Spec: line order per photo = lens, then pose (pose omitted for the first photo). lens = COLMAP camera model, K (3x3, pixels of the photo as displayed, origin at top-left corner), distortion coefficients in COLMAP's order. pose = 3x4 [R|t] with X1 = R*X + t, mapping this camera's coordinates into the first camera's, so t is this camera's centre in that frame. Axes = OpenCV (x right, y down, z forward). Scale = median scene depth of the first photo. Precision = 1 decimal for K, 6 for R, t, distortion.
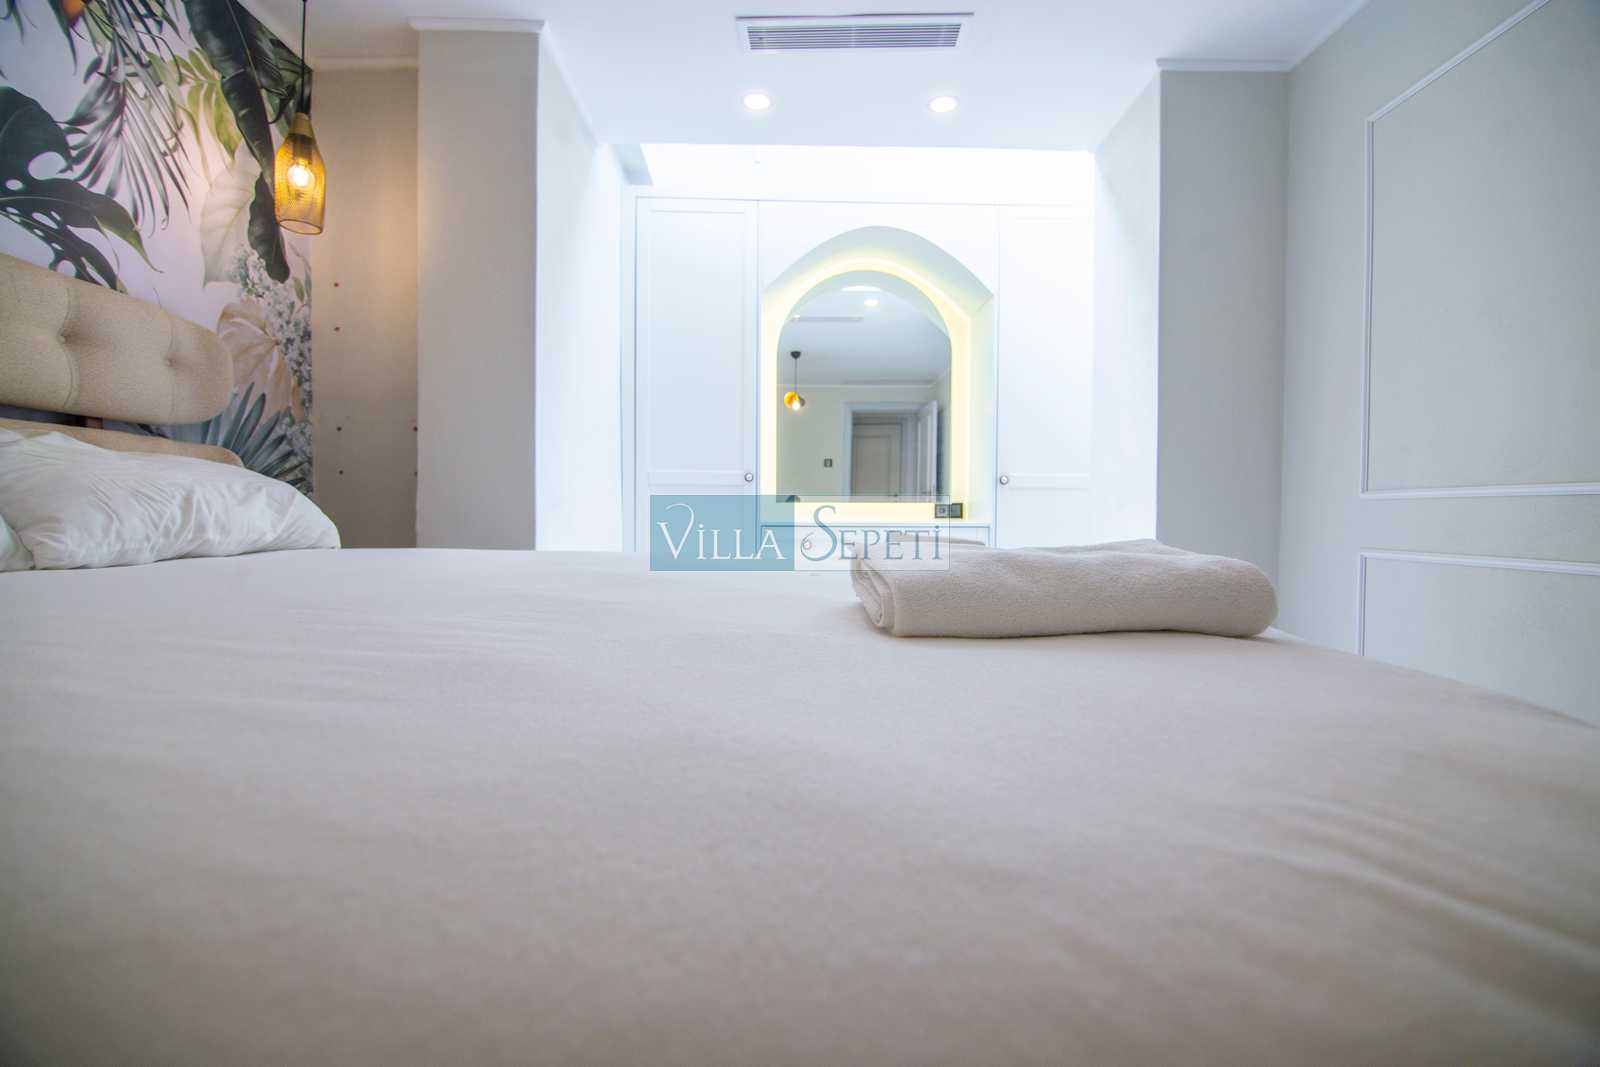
lens RADIAL K [[707.6, 0, 806.2], [0, 707.6, 525.0], [0, 0, 1]] dist [-0.005240, -0.006680]
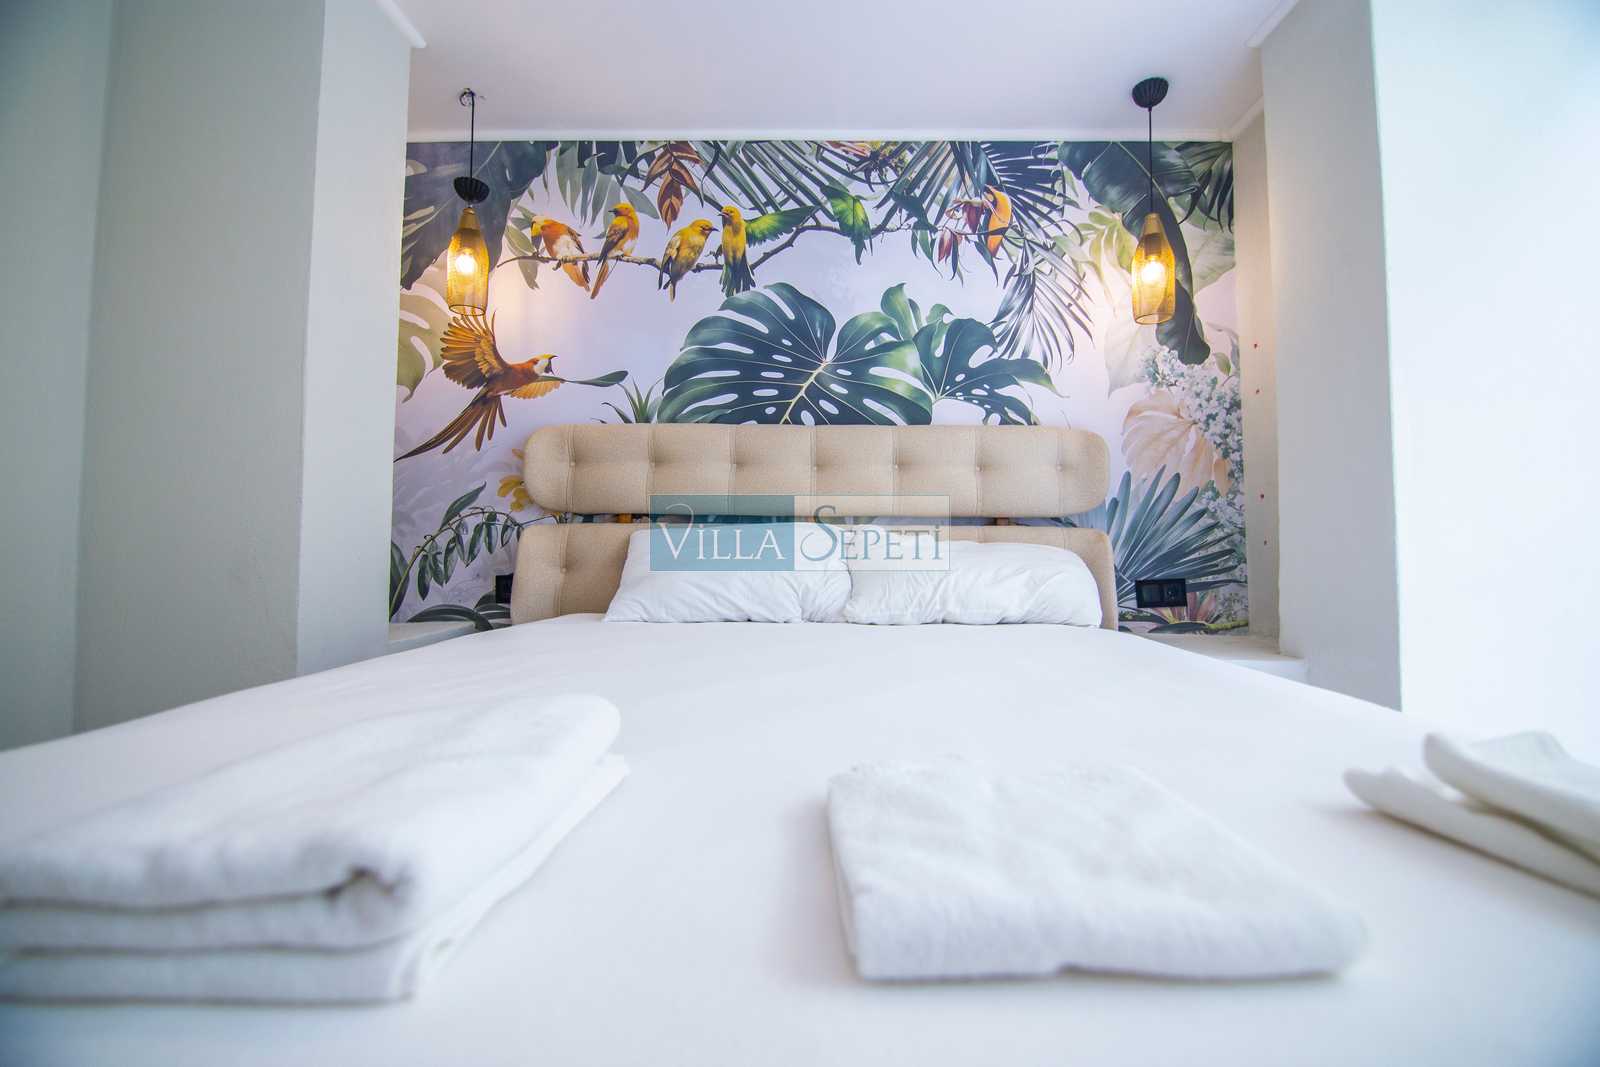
lens RADIAL K [[709.1, 0, 796.7], [0, 709.1, 527.0], [0, 0, 1]] dist [-0.001755, -0.011736]
pose [[-0.031329, -0.042708, -0.998596, 0.366779], [-0.020911, 0.998896, -0.042065, -0.054041], [0.999290, 0.019564, -0.032188, 0.516689]]
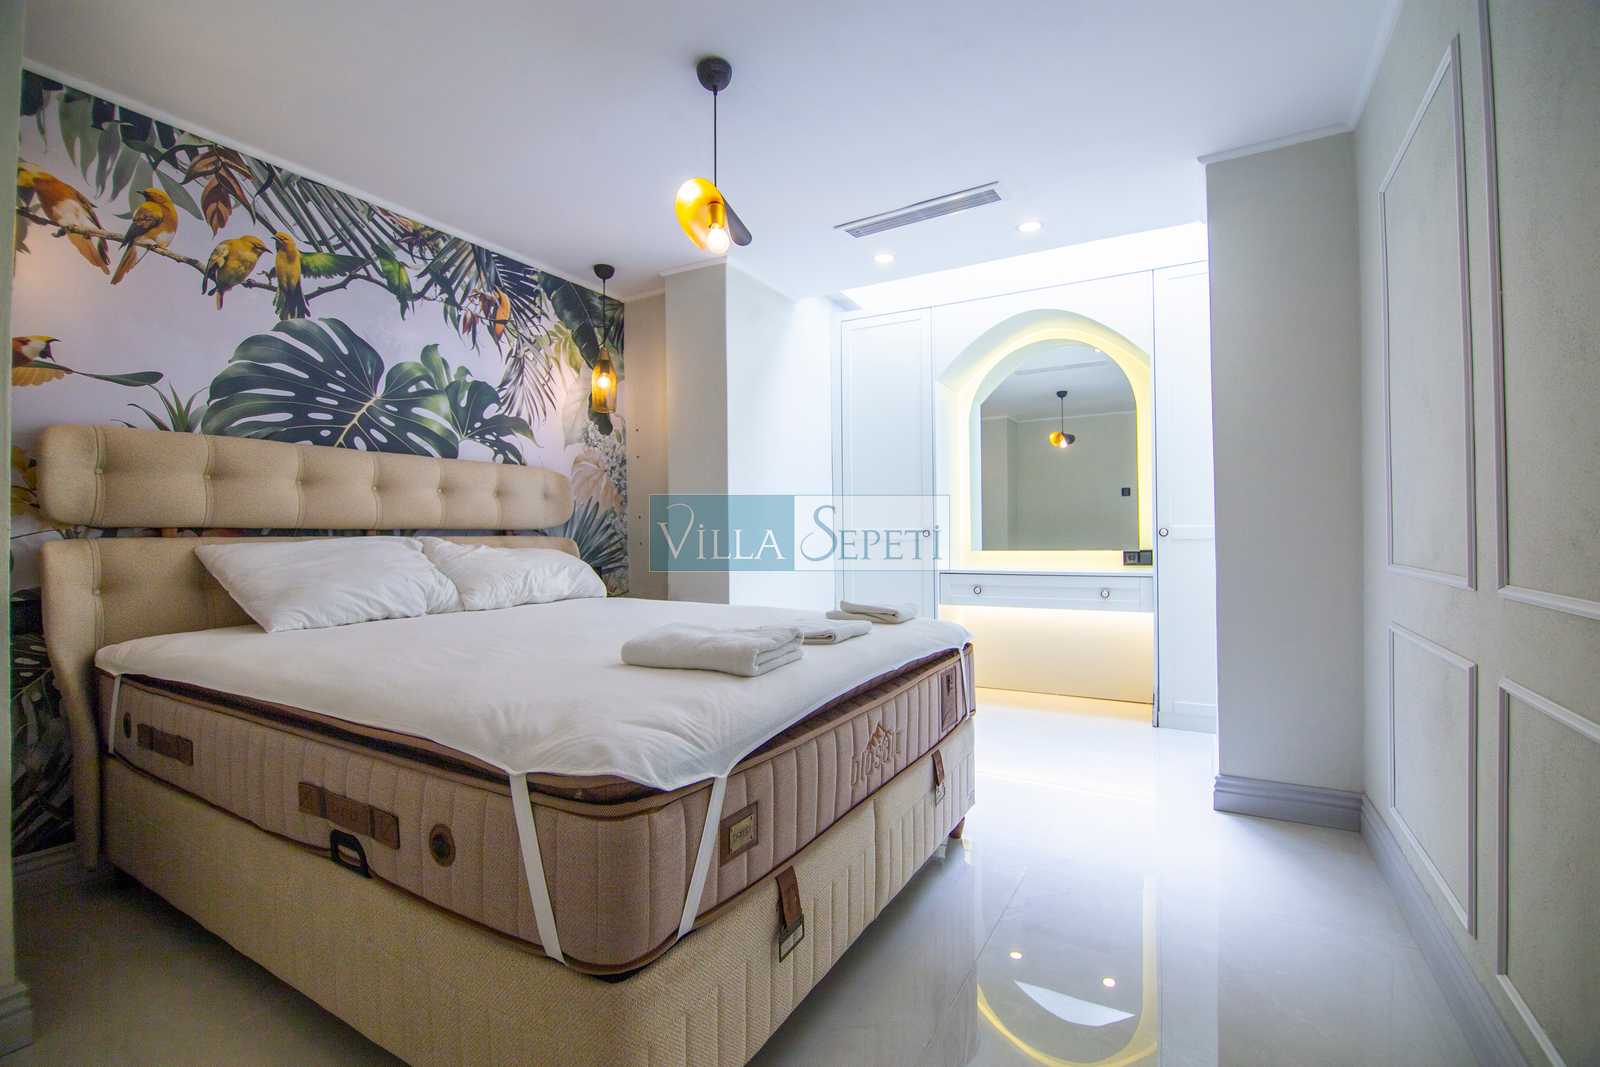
lens RADIAL K [[704.5, 0, 814.1], [0, 704.5, 530.5], [0, 0, 1]] dist [-0.003275, -0.011736]
pose [[0.870048, -0.018404, -0.492624, 0.623633], [0.008834, 0.999724, -0.021748, -0.082921], [0.492889, 0.014570, 0.869970, -0.282992]]
